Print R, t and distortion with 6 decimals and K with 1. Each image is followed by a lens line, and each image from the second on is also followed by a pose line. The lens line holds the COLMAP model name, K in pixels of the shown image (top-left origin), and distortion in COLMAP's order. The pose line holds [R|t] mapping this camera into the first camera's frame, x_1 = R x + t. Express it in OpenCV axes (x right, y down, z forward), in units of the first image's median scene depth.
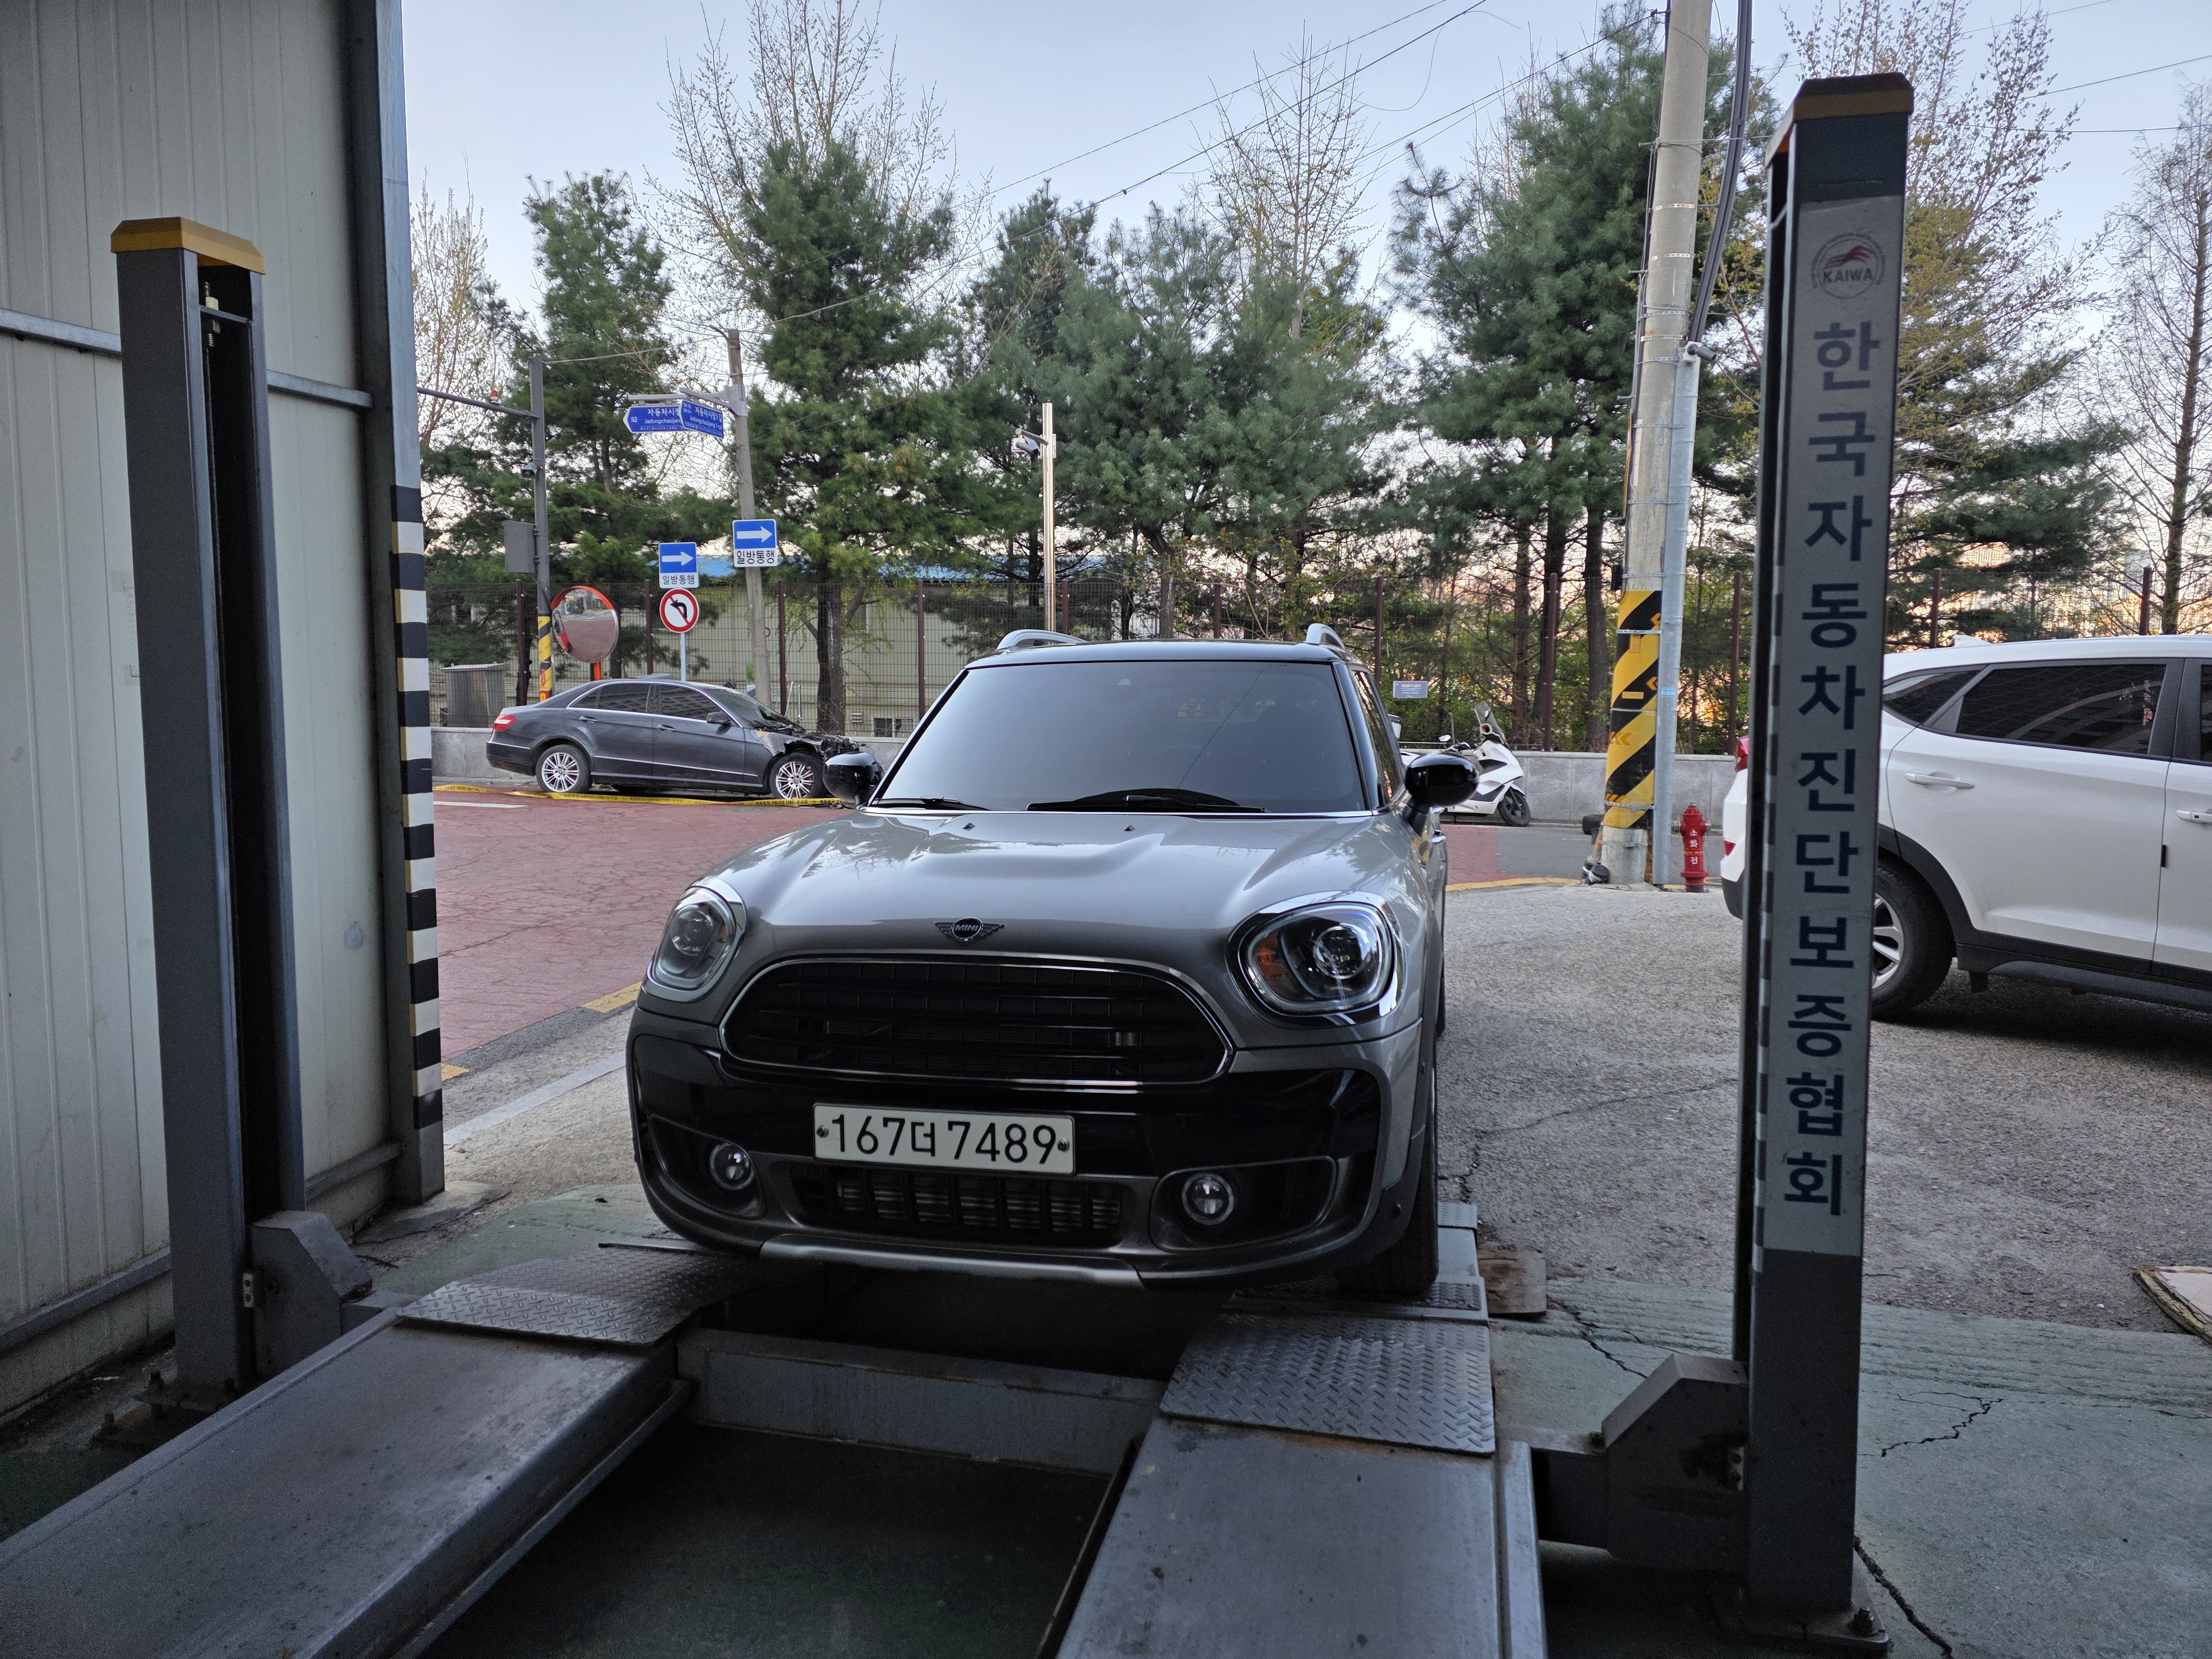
lens RADIAL K [[1498.3, 0, 1102.1], [0, 1498.3, 791.6], [0, 0, 1]] dist [0.083303, -0.073745]
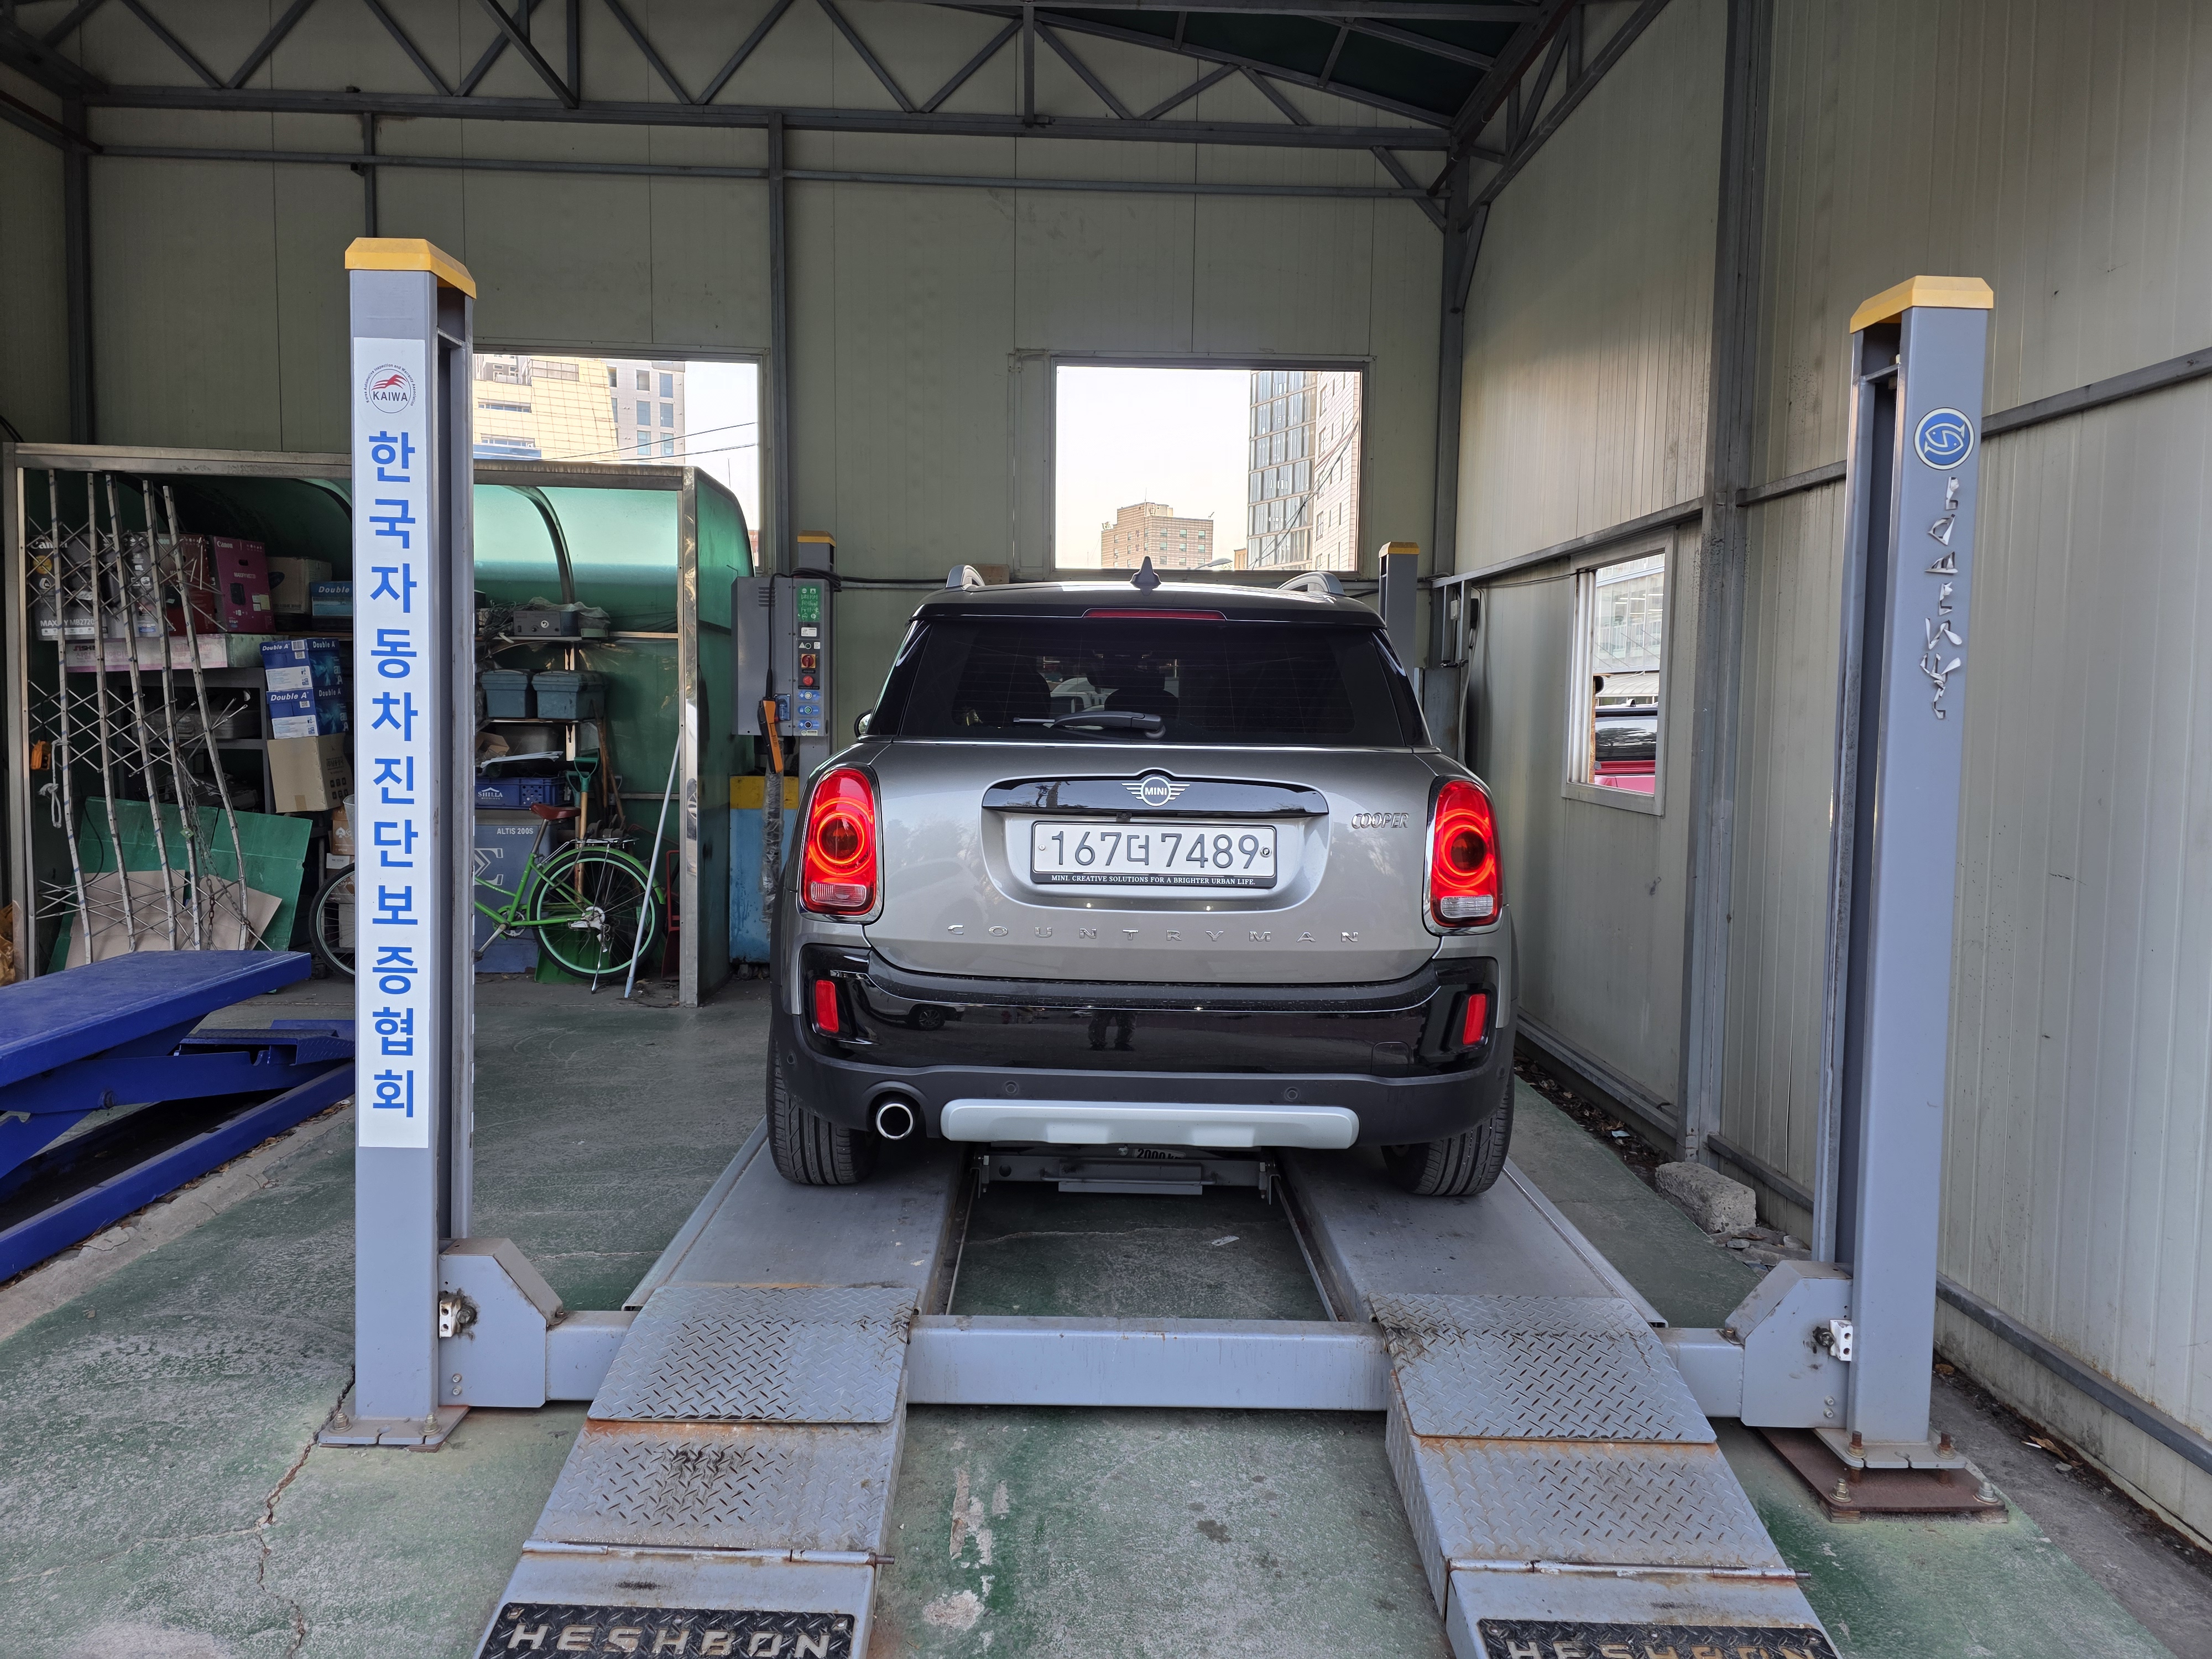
lens RADIAL K [[1514.2, 0, 1074.9], [0, 1514.2, 793.1], [0, 0, 1]] dist [0.081077, -0.077672]
pose [[0.968653, 0.014687, 0.247981, 0.385286], [-0.010396, 0.999773, -0.018606, 0.011885], [-0.248198, 0.015444, 0.968586, -0.222353]]
